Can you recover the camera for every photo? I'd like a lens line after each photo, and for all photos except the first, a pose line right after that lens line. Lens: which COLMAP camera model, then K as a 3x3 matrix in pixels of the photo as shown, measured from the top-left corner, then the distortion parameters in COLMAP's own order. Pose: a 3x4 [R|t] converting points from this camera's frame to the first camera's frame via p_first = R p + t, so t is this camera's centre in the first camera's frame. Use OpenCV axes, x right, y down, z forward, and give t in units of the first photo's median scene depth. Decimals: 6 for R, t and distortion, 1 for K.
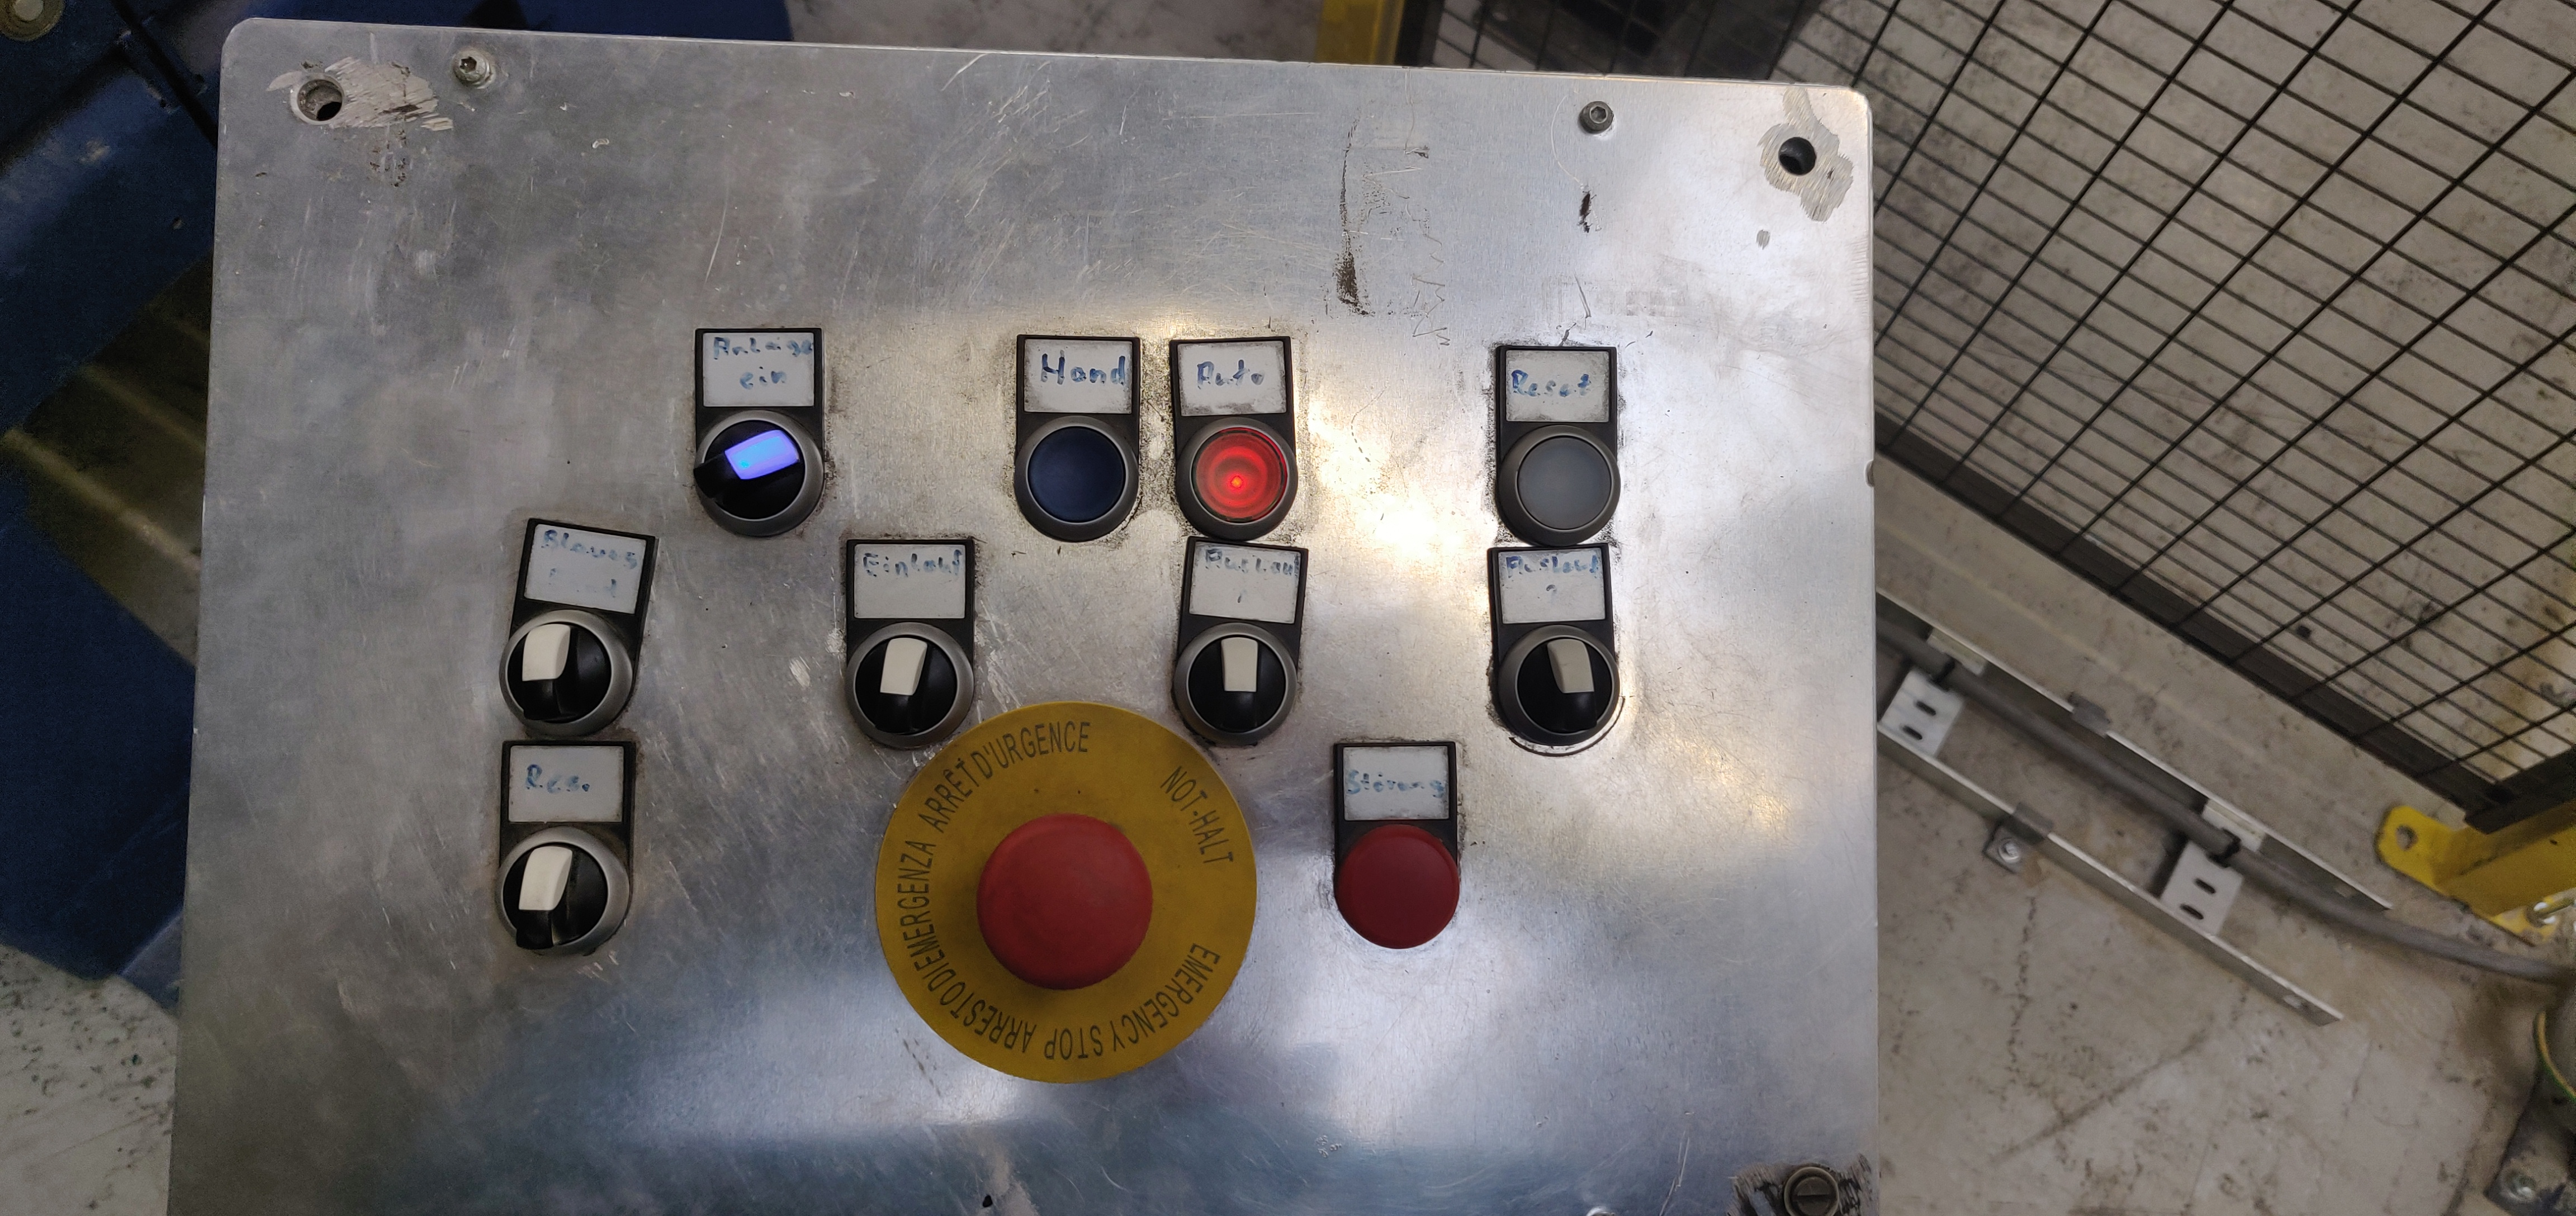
lens RADIAL K [[2049.5, 0, 1290.4], [0, 2049.5, 575.3], [0, 0, 1]] dist [-0.050014, 0.004756]
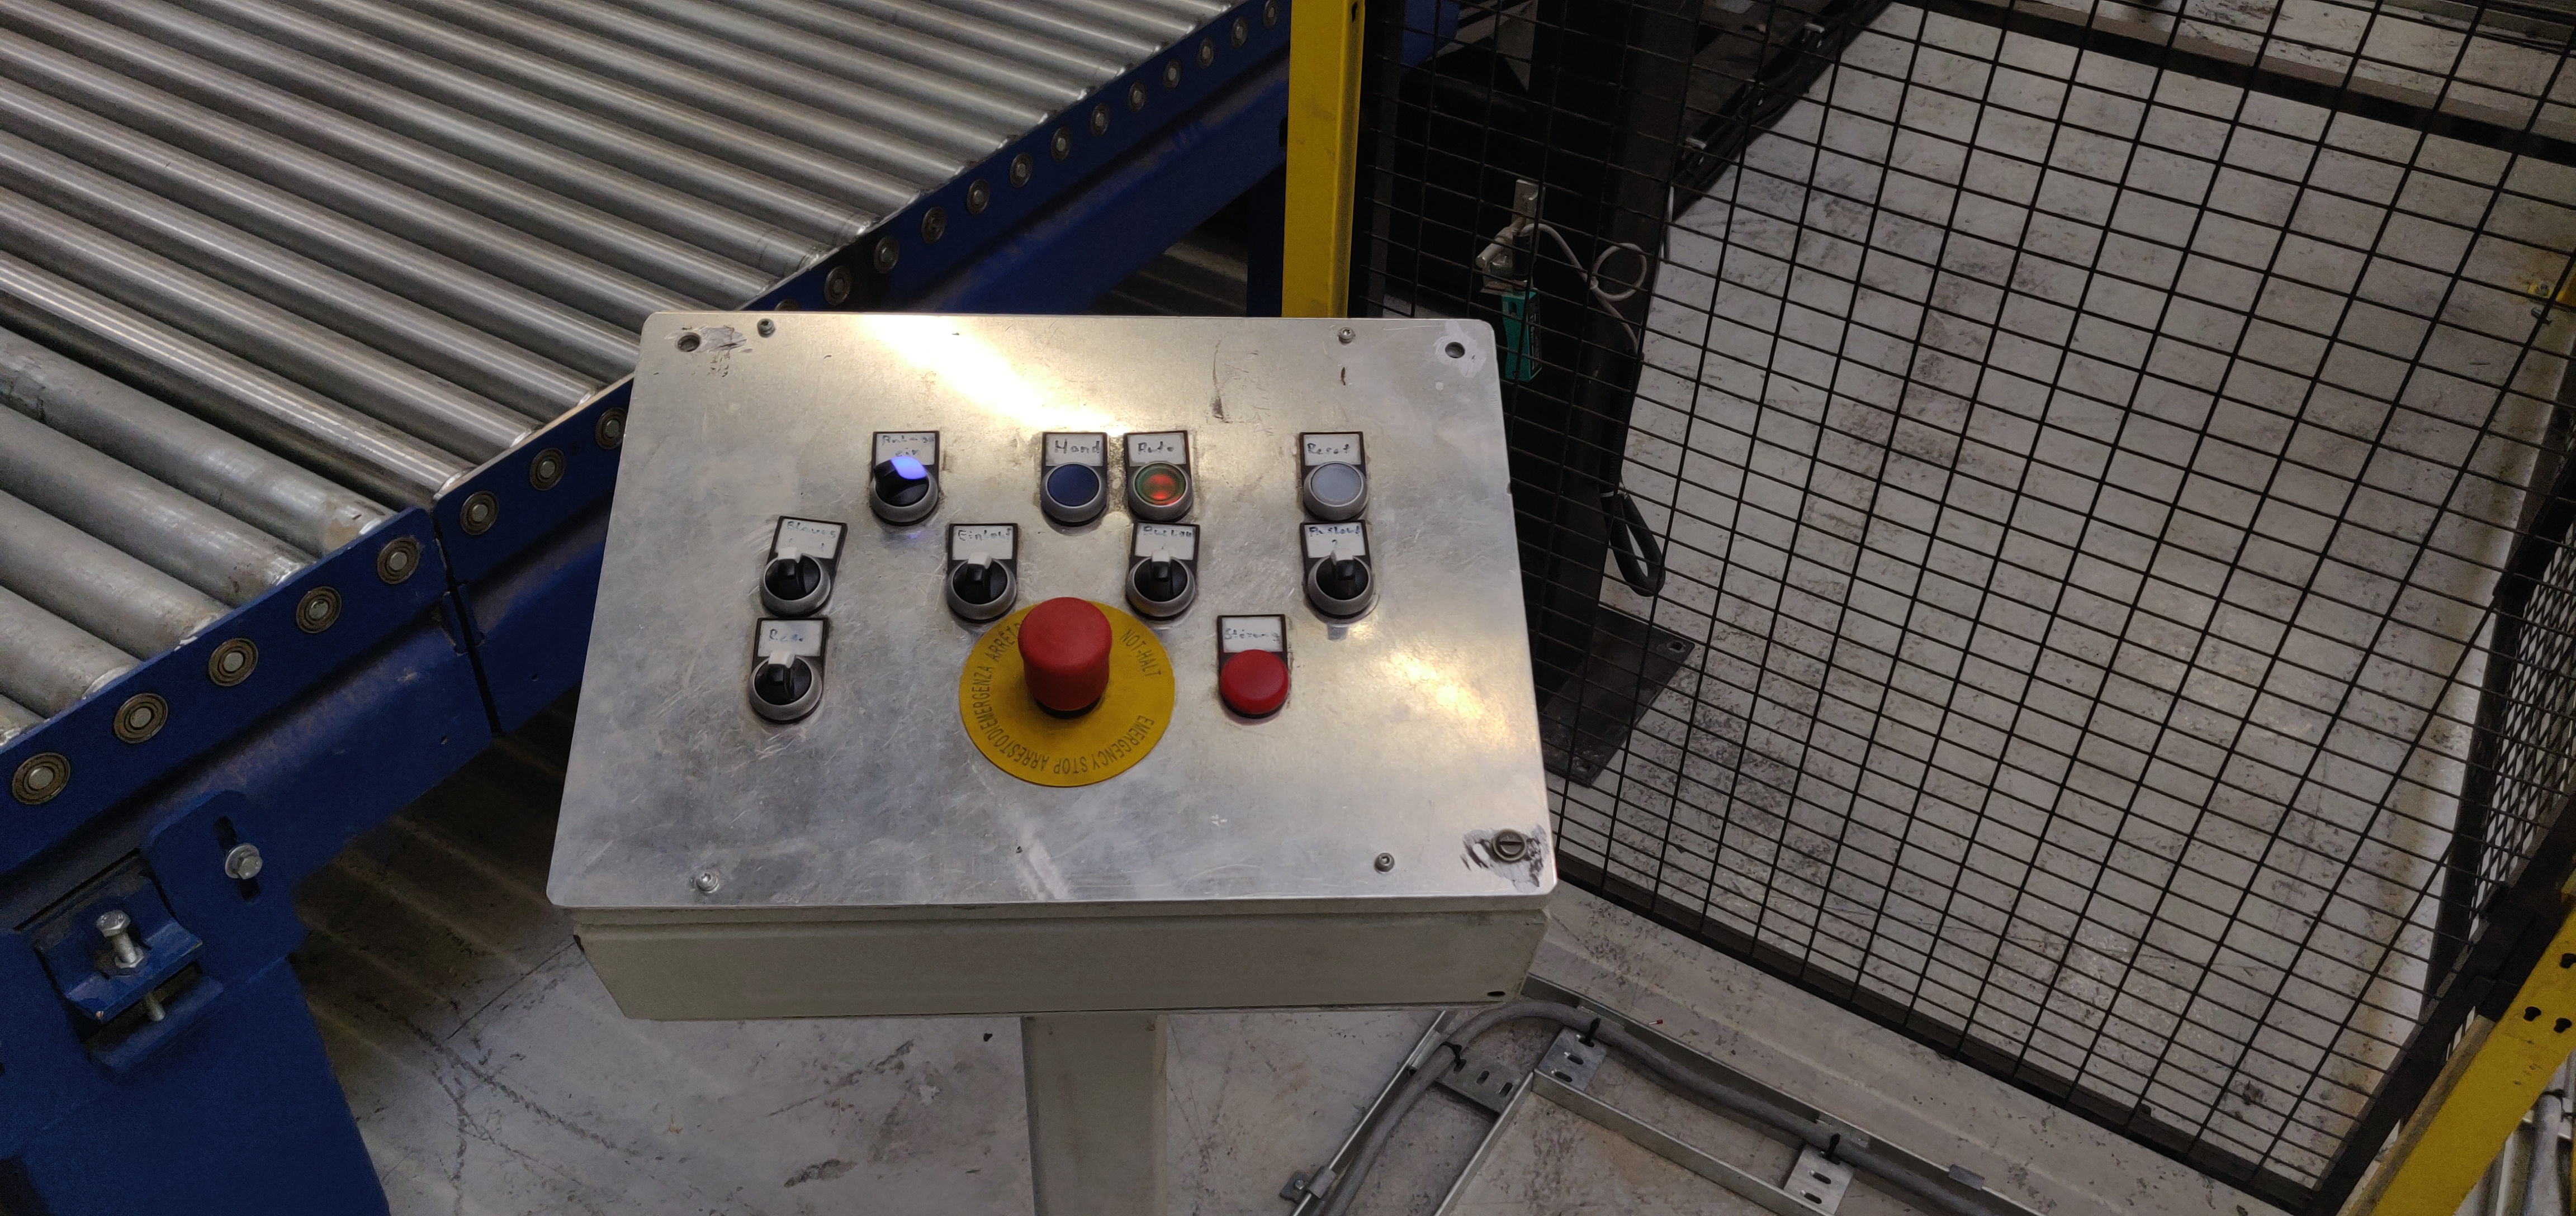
lens RADIAL K [[2049.5, 0, 1290.4], [0, 2049.5, 575.3], [0, 0, 1]] dist [-0.050014, 0.004756]
pose [[0.998350, -0.057301, -0.003720, 0.094258], [0.048453, 0.875414, -0.480939, 0.913206], [0.030815, 0.479965, 0.876746, -0.583533]]
